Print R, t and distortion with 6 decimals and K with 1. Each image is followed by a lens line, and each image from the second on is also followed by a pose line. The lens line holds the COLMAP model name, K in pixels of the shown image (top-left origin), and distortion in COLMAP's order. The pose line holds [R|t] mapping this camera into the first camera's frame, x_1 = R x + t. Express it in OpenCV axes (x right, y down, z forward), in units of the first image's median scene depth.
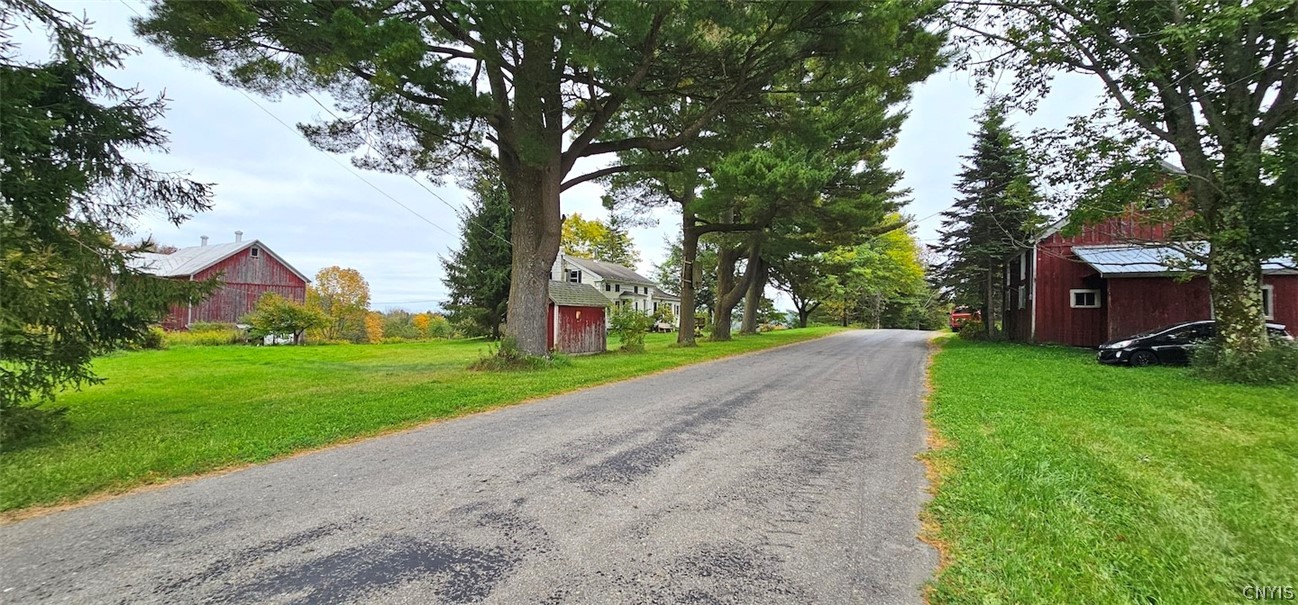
lens RADIAL K [[522.1, 0, 649.0], [0, 522.1, 302.5], [0, 0, 1]] dist [-0.001455, -0.000306]
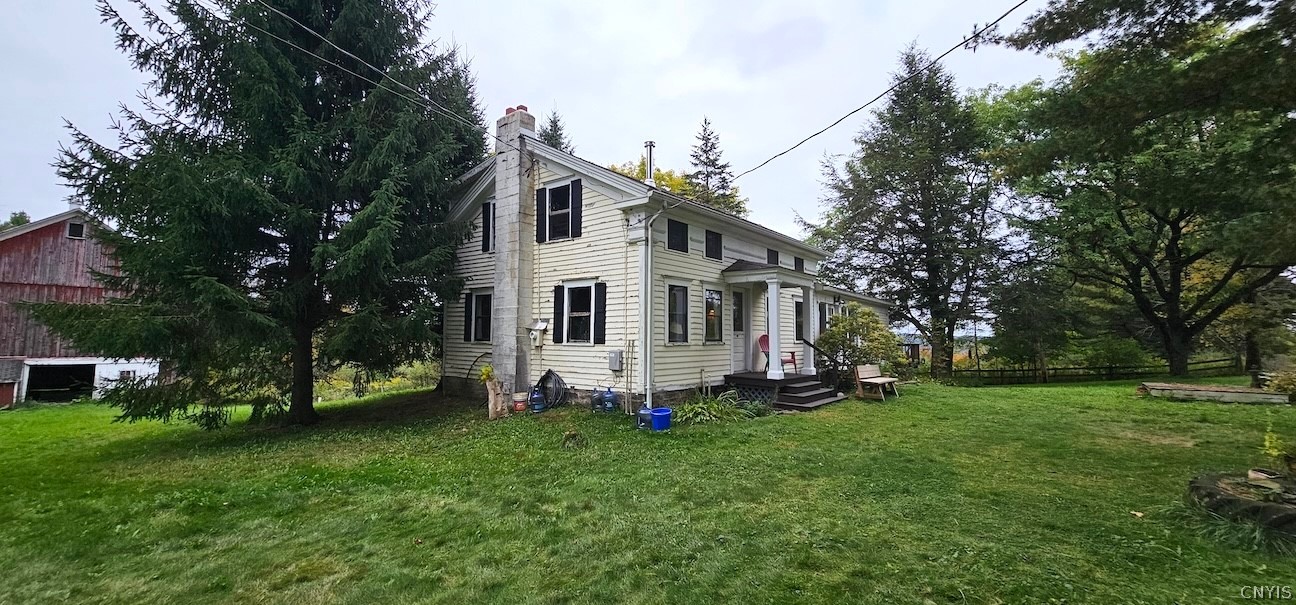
lens RADIAL K [[521.3, 0, 648.0], [0, 521.3, 302.5], [0, 0, 1]] dist [-0.001455, -0.000306]
pose [[0.978432, -0.019668, -0.205632, -0.030093], [0.009366, 0.998657, -0.050955, 0.016783], [0.206358, 0.047930, 0.977302, 0.583102]]
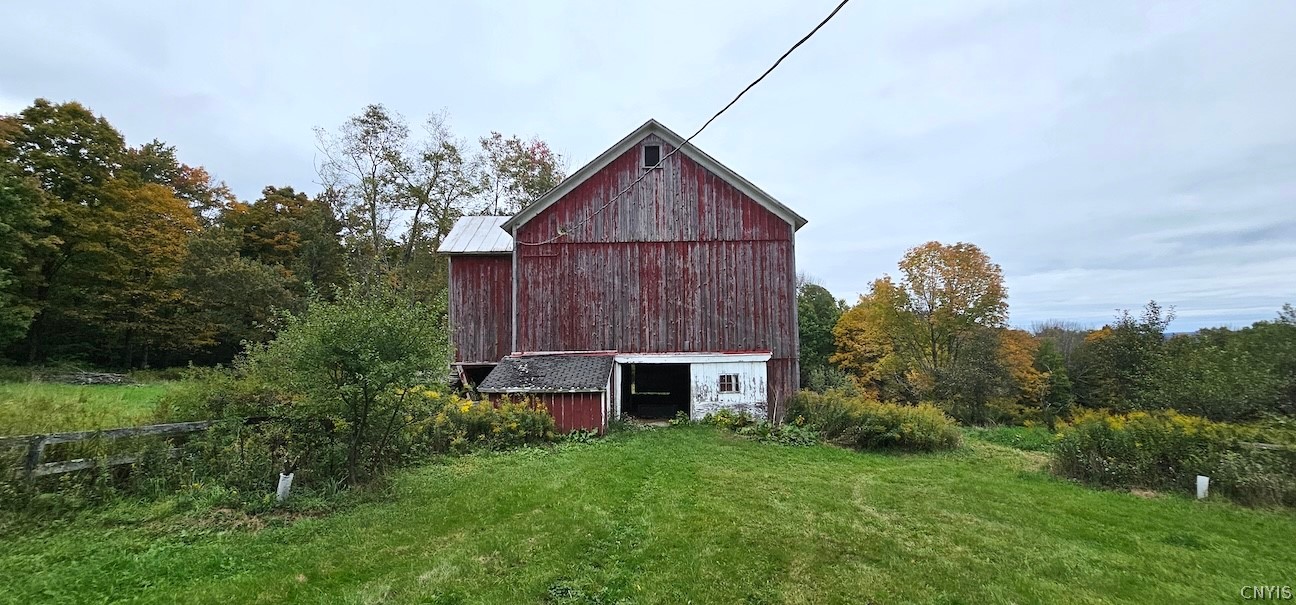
lens RADIAL K [[521.3, 0, 648.0], [0, 521.3, 302.5], [0, 0, 1]] dist [-0.001455, -0.000306]
pose [[0.452952, -0.086620, -0.887317, -0.444355], [0.044763, 0.996223, -0.074401, 0.034006], [0.890410, -0.006019, 0.455119, 0.837456]]
